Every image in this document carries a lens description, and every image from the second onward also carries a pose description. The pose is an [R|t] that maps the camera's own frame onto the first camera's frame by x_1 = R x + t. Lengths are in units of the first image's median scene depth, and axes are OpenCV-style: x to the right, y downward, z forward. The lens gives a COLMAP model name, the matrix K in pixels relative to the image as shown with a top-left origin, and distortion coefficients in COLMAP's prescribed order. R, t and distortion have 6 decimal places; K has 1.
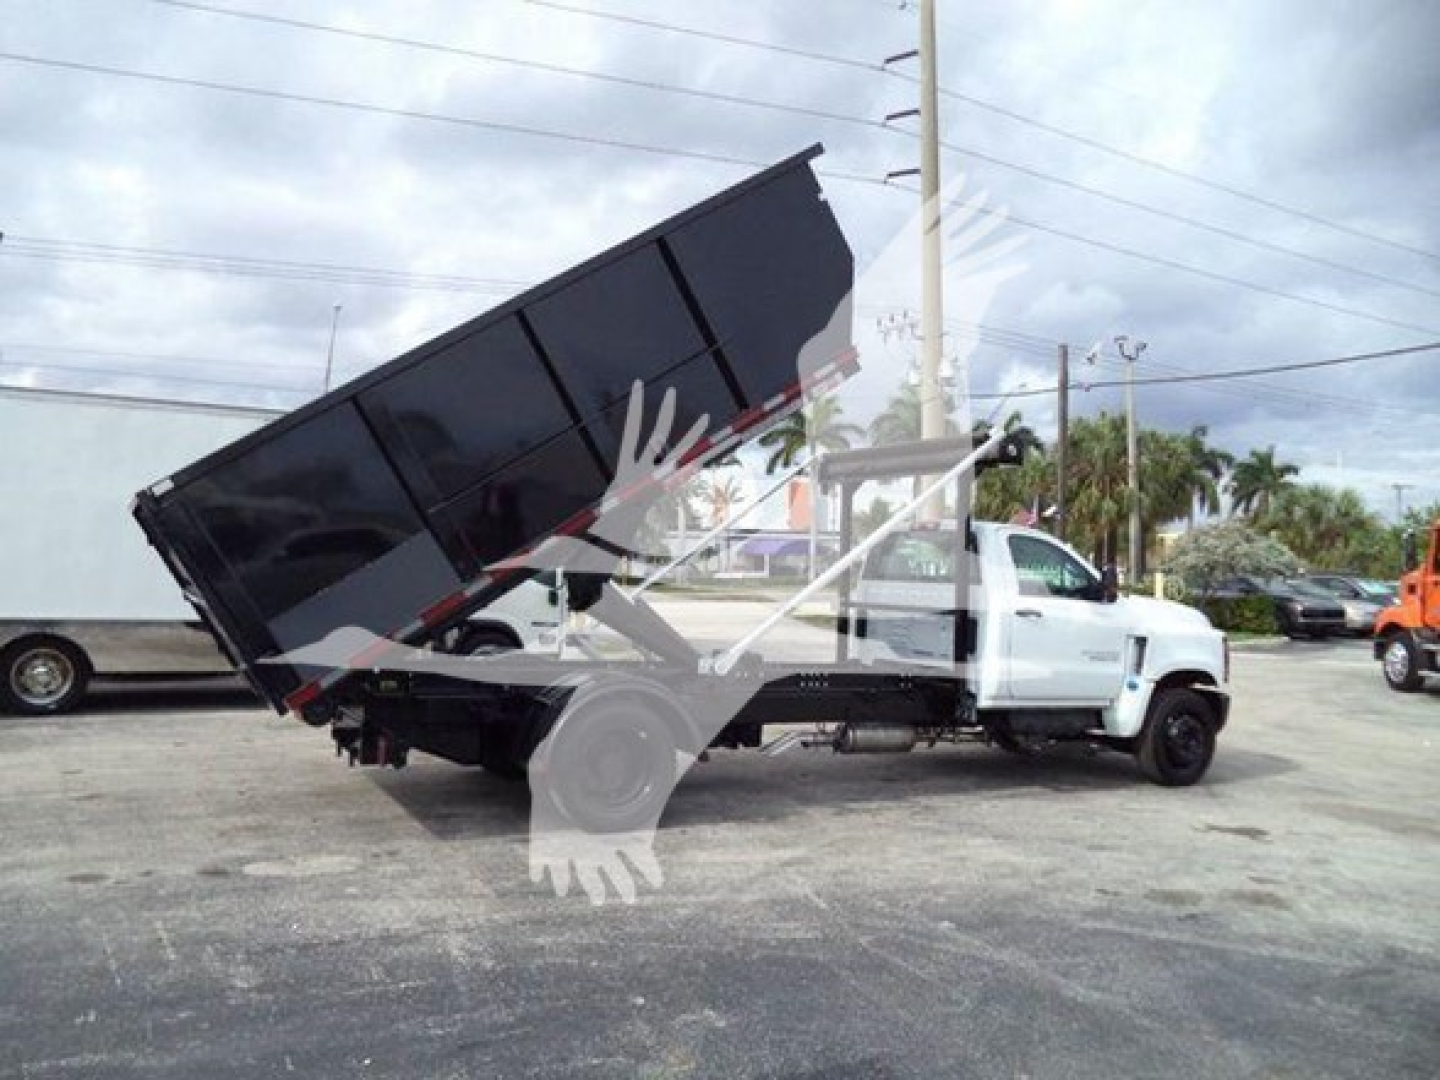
lens RADIAL K [[1178.9, 0, 711.2], [0, 1178.9, 509.0], [0, 0, 1]] dist [-0.025200, 0.006808]
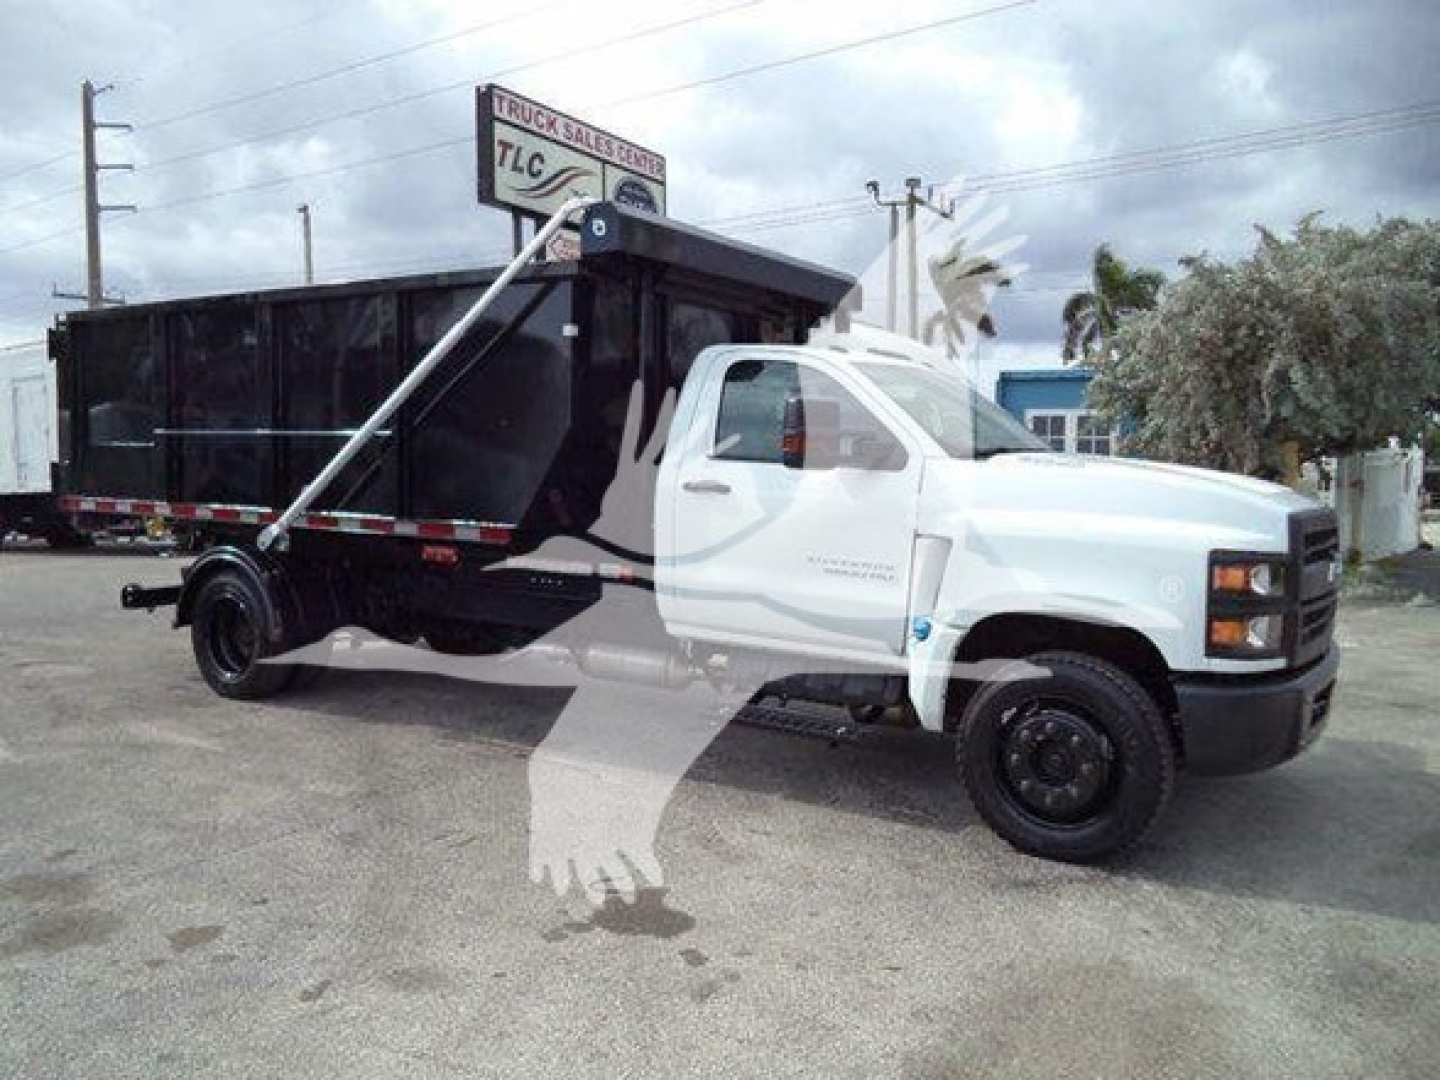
lens RADIAL K [[1178.9, 0, 727.1], [0, 1178.9, 518.7], [0, 0, 1]] dist [-0.025200, 0.006808]
pose [[0.495065, 0.018127, -0.868667, 0.864226], [0.042558, 0.998076, 0.045082, 0.086059], [0.867813, -0.059288, 0.493341, 0.773117]]
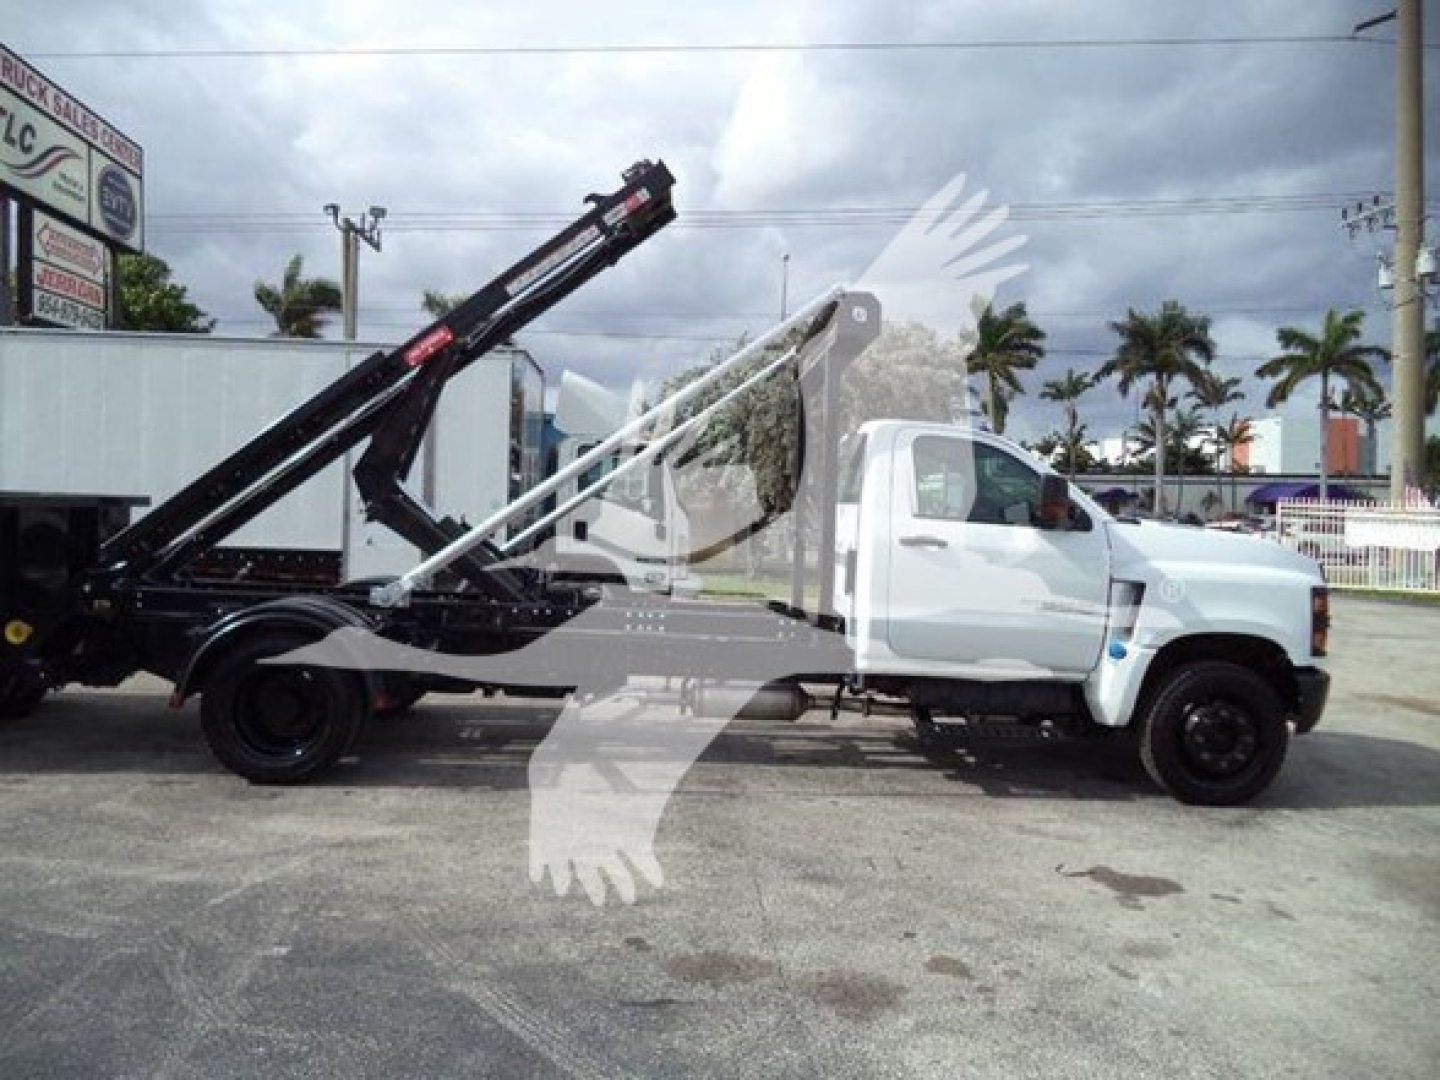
lens RADIAL K [[1178.9, 0, 711.5], [0, 1178.9, 528.9], [0, 0, 1]] dist [-0.025200, 0.006808]
pose [[0.900275, 0.004704, -0.435296, 0.504862], [0.020171, 0.998417, 0.052506, 0.044254], [0.434854, -0.056050, 0.898755, 0.330841]]
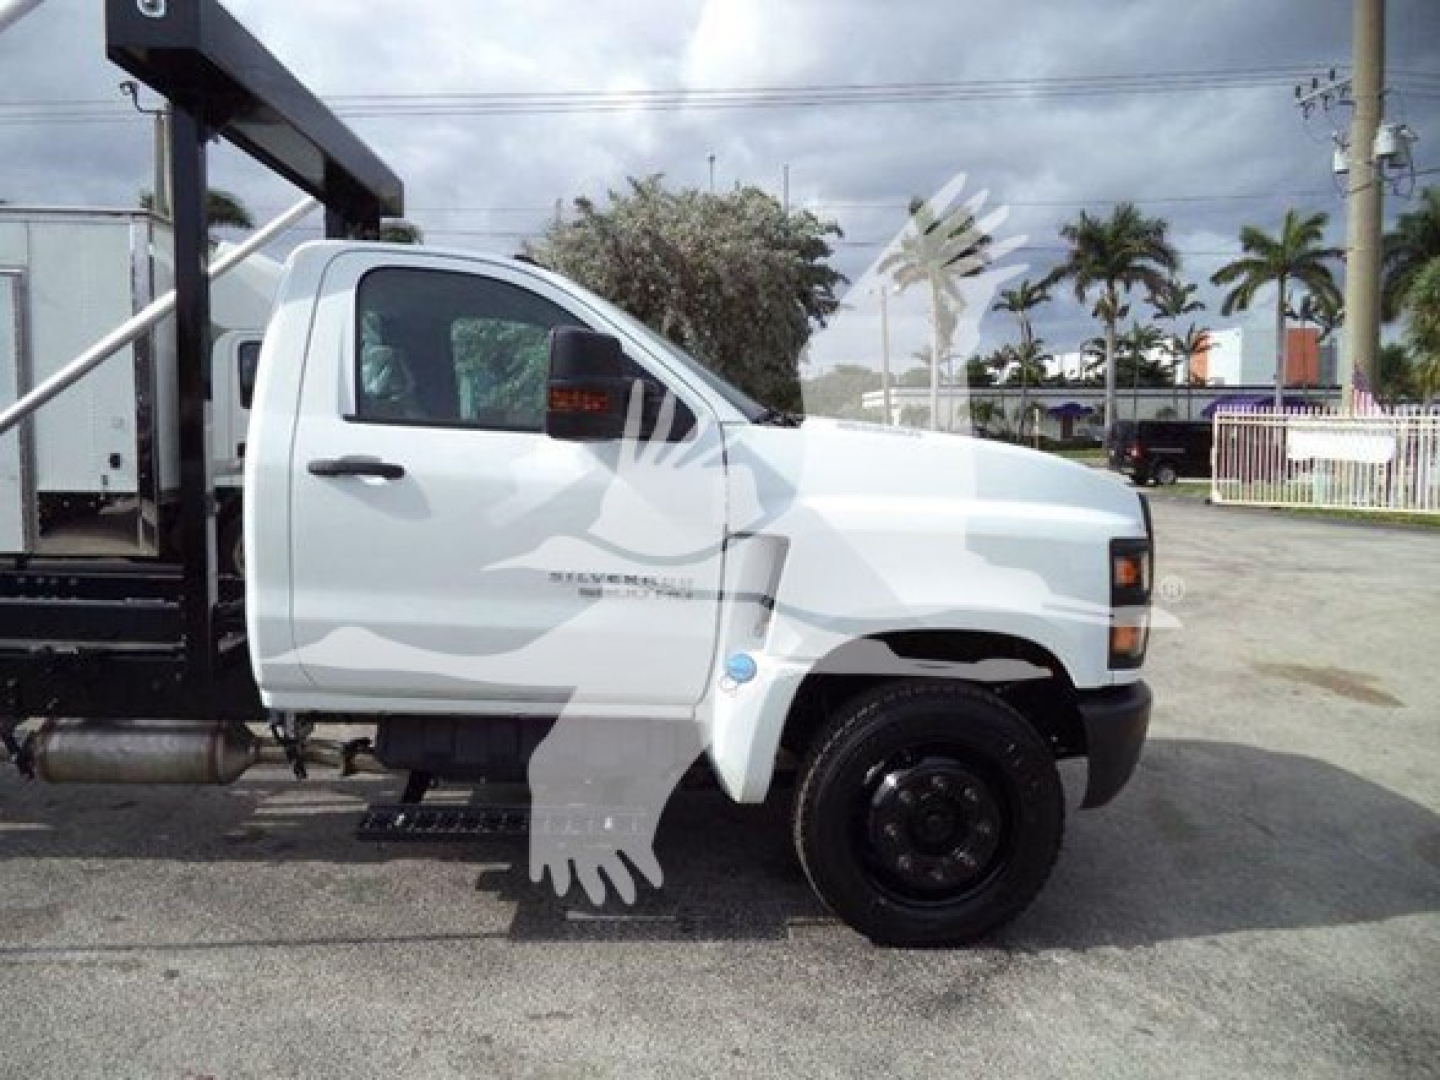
lens RADIAL K [[1178.9, 0, 720.6], [0, 1178.9, 525.5], [0, 0, 1]] dist [-0.025200, 0.006808]
pose [[0.913405, 0.015945, -0.406739, 0.569212], [0.034358, 0.992646, 0.116072, 0.073498], [0.405598, -0.119995, 0.906141, 0.770500]]
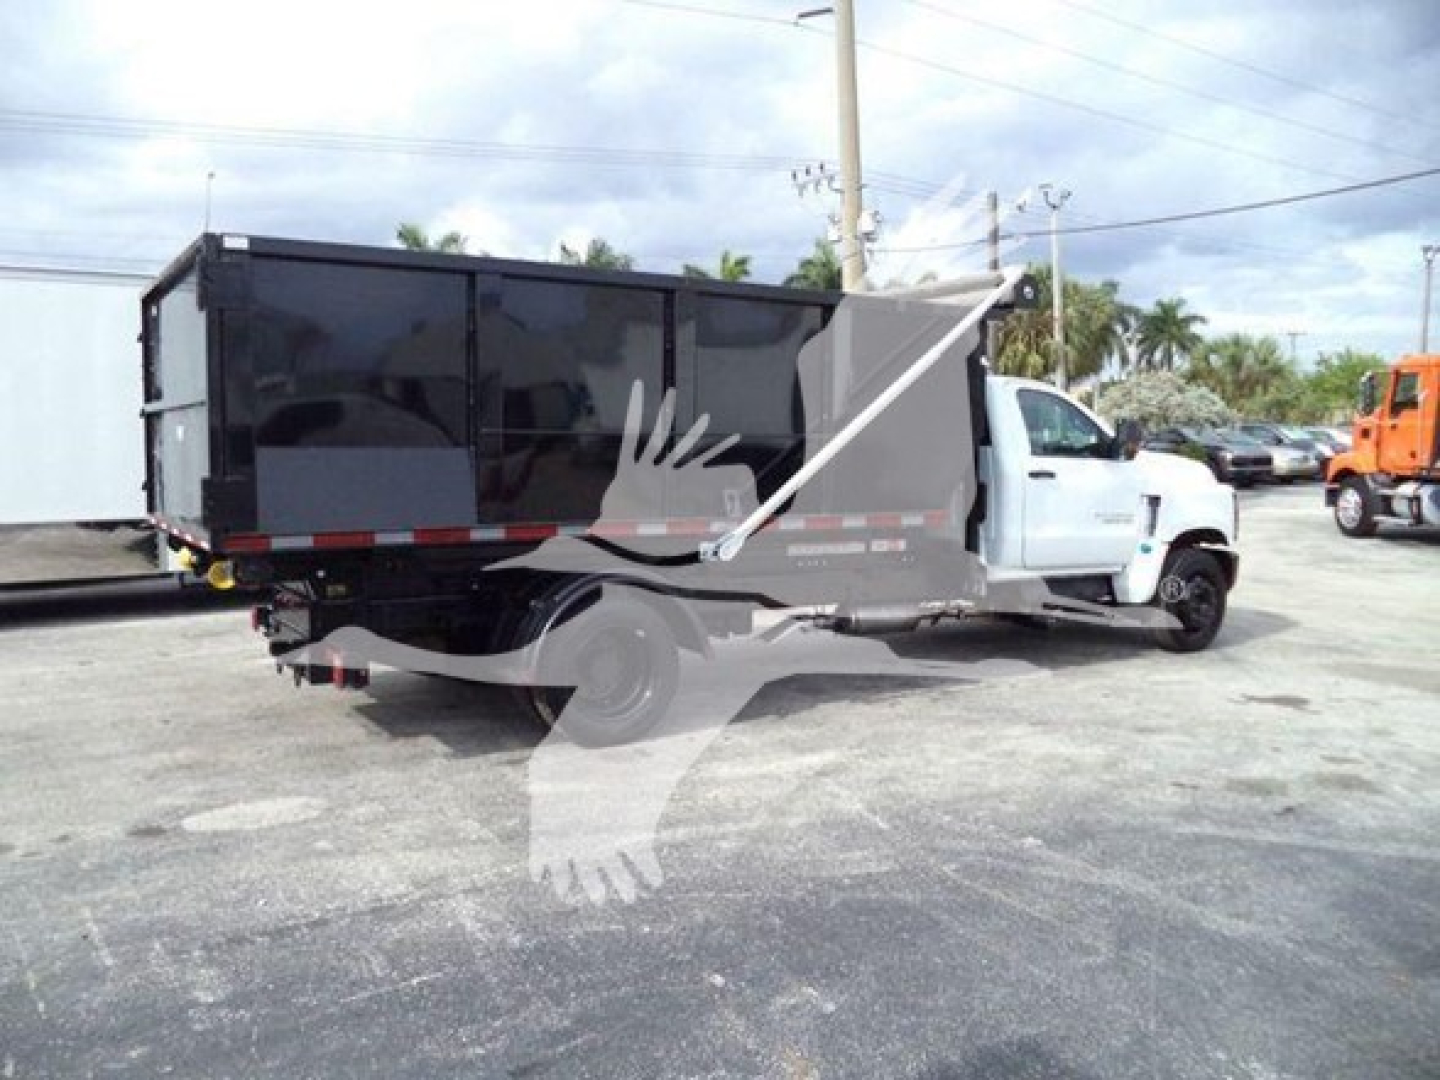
lens RADIAL K [[1178.9, 0, 709.9], [0, 1178.9, 512.1], [0, 0, 1]] dist [-0.025200, 0.006808]
pose [[0.996031, -0.042122, 0.078407, -0.062754], [0.032912, 0.992790, 0.115263, 0.004633], [-0.082697, -0.112225, 0.990236, 0.130491]]
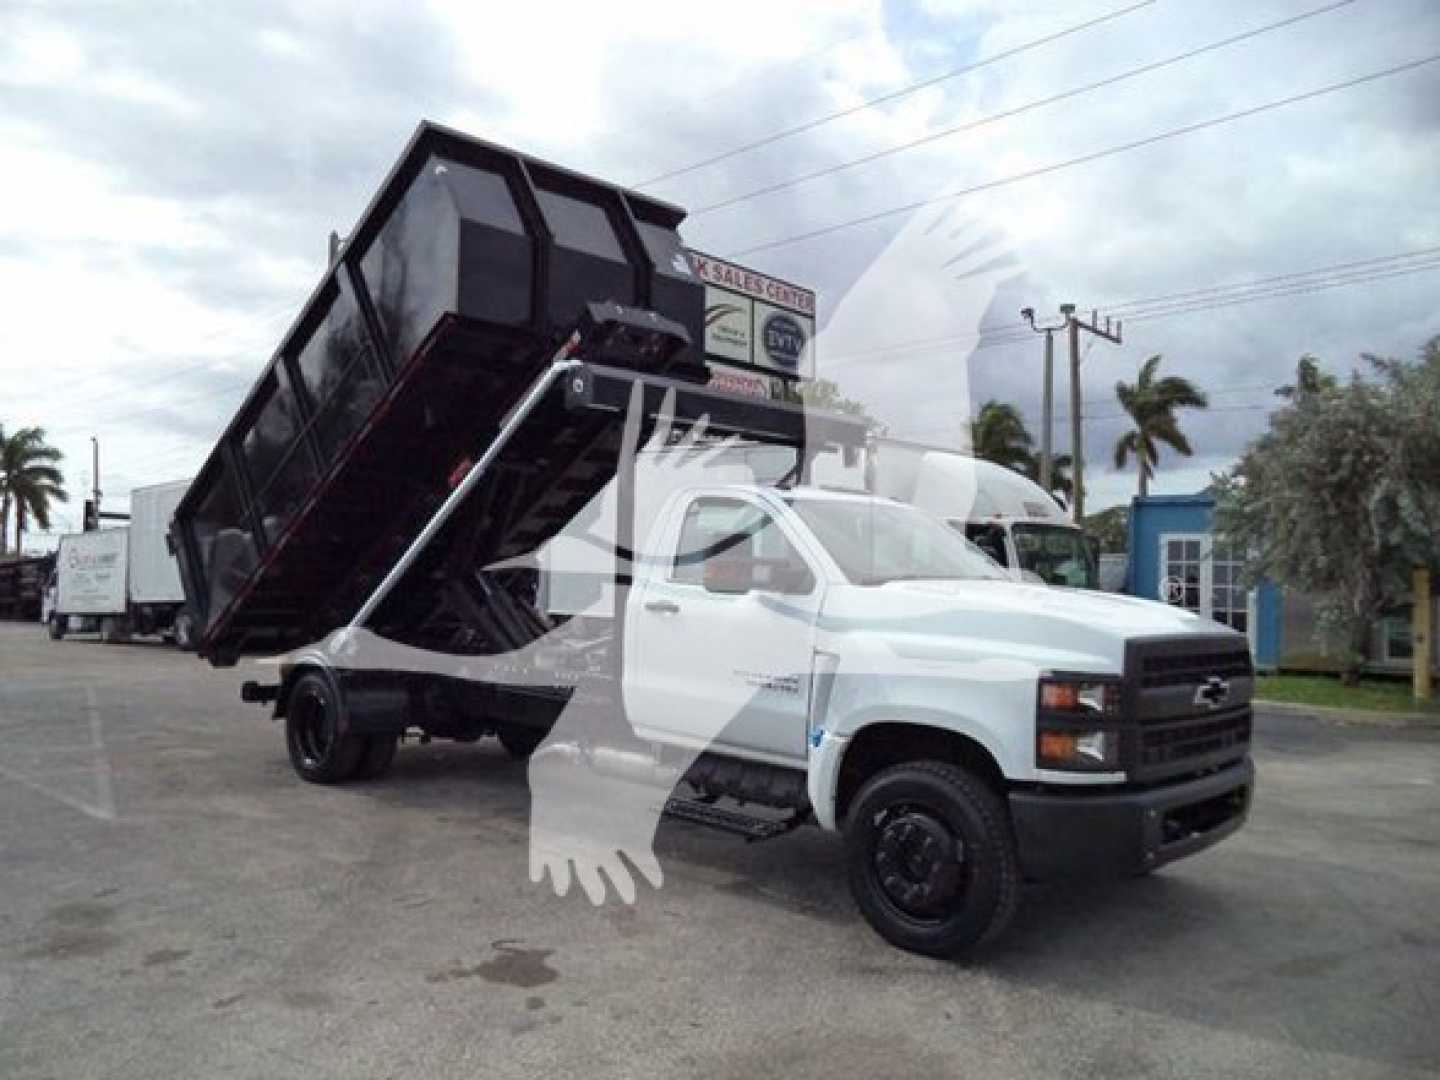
lens RADIAL K [[1178.9, 0, 727.0], [0, 1178.9, 524.5], [0, 0, 1]] dist [-0.025200, 0.006808]
pose [[0.334312, -0.063116, -0.940347, 1.009952], [0.028215, 0.997978, -0.056954, 0.089270], [0.942040, -0.007492, 0.335417, 0.875203]]
